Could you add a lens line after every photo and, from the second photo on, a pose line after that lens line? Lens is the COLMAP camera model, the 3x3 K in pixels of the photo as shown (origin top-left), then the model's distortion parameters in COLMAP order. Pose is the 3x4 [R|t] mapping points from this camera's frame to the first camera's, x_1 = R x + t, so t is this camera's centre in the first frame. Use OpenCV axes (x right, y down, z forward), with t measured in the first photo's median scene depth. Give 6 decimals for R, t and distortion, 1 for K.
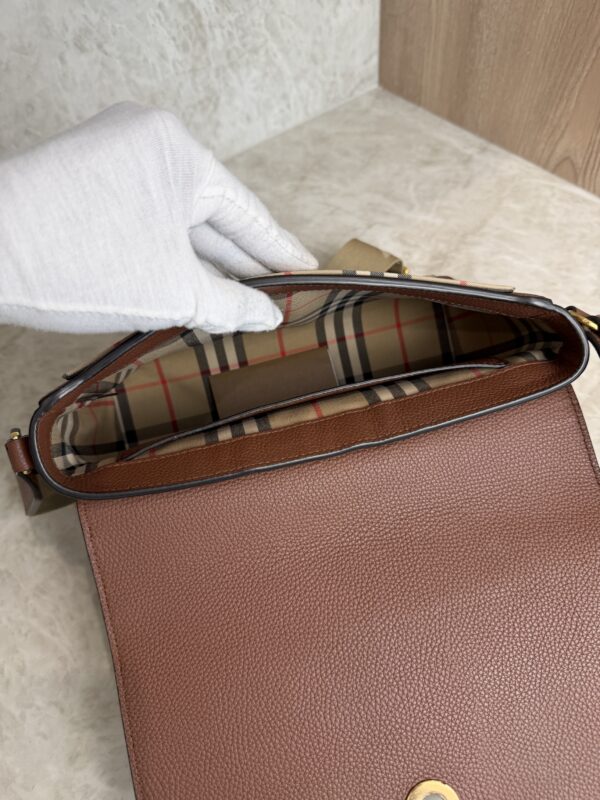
lens RADIAL K [[585.6, 0, 297.2], [0, 585.6, 393.7], [0, 0, 1]] dist [-0.027137, 0.001910]
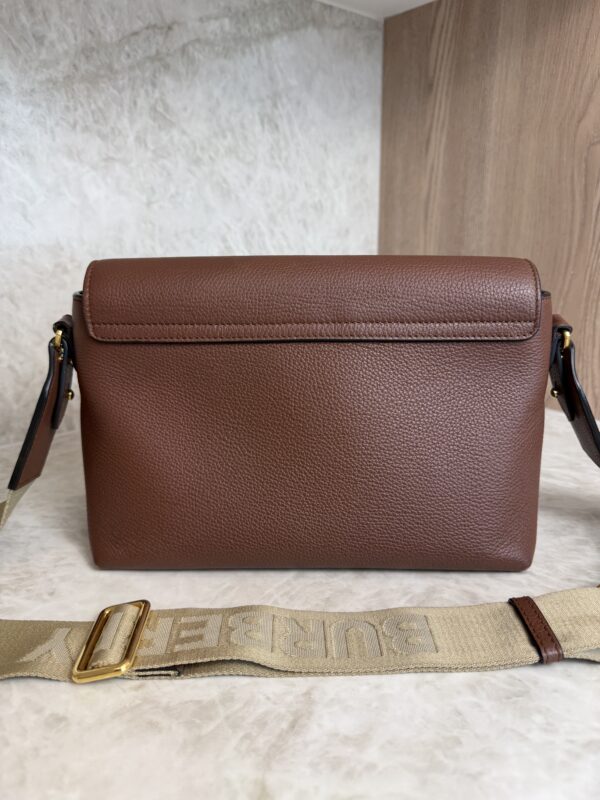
lens RADIAL K [[580.6, 0, 303.5], [0, 580.6, 398.5], [0, 0, 1]] dist [-0.022042, 0.002310]
pose [[0.997354, 0.055486, 0.046974, -0.072248], [-0.015825, 0.796341, -0.604640, 0.291496], [-0.070956, 0.602297, 0.795112, 0.159095]]
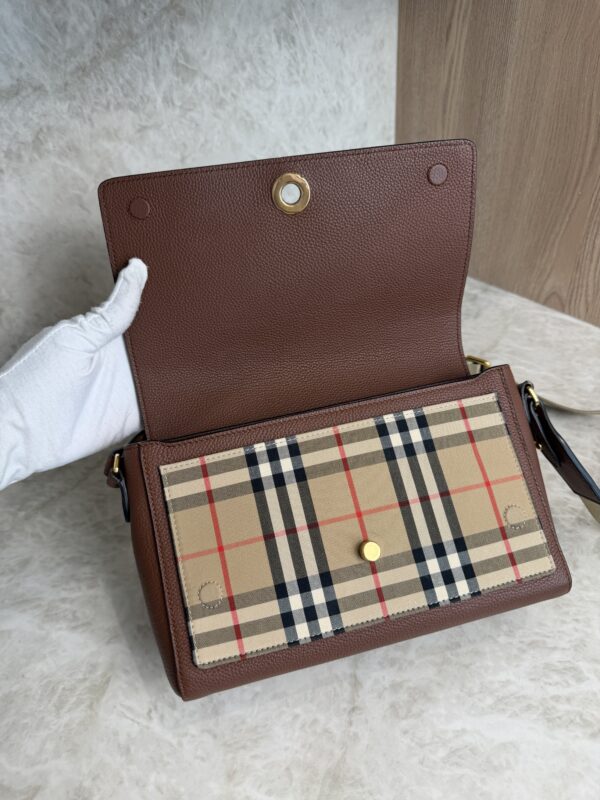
lens RADIAL K [[576.5, 0, 299.8], [0, 576.5, 399.1], [0, 0, 1]] dist [-0.022110, 0.003601]
pose [[0.998810, -0.029133, 0.039119, -0.152278], [0.037614, 0.970652, -0.237530, 0.100635], [-0.031051, 0.238719, 0.970592, -0.155839]]
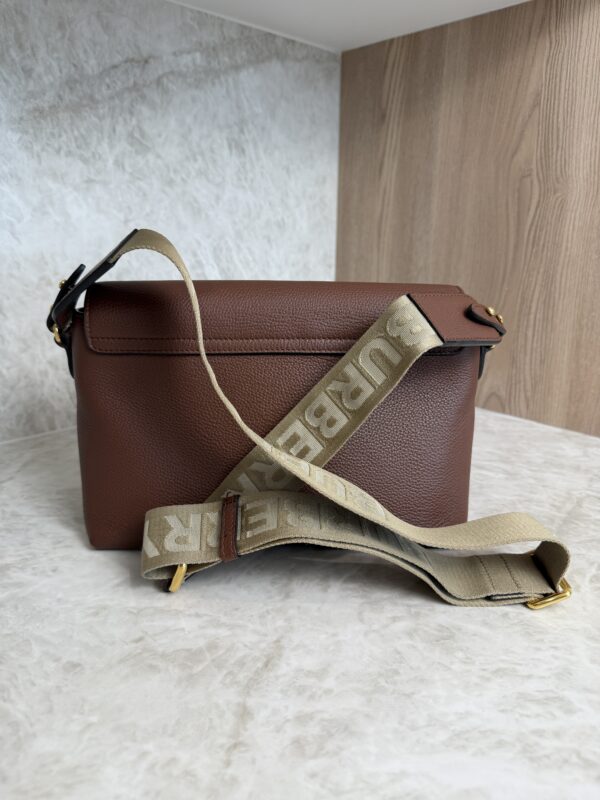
lens RADIAL K [[576.6, 0, 298.6], [0, 576.6, 400.8], [0, 0, 1]] dist [-0.019366, -0.001868]
pose [[0.992508, 0.055520, 0.108837, -0.087915], [0.021397, 0.798042, -0.602222, 0.350449], [-0.120292, 0.600039, 0.790875, 0.077329]]
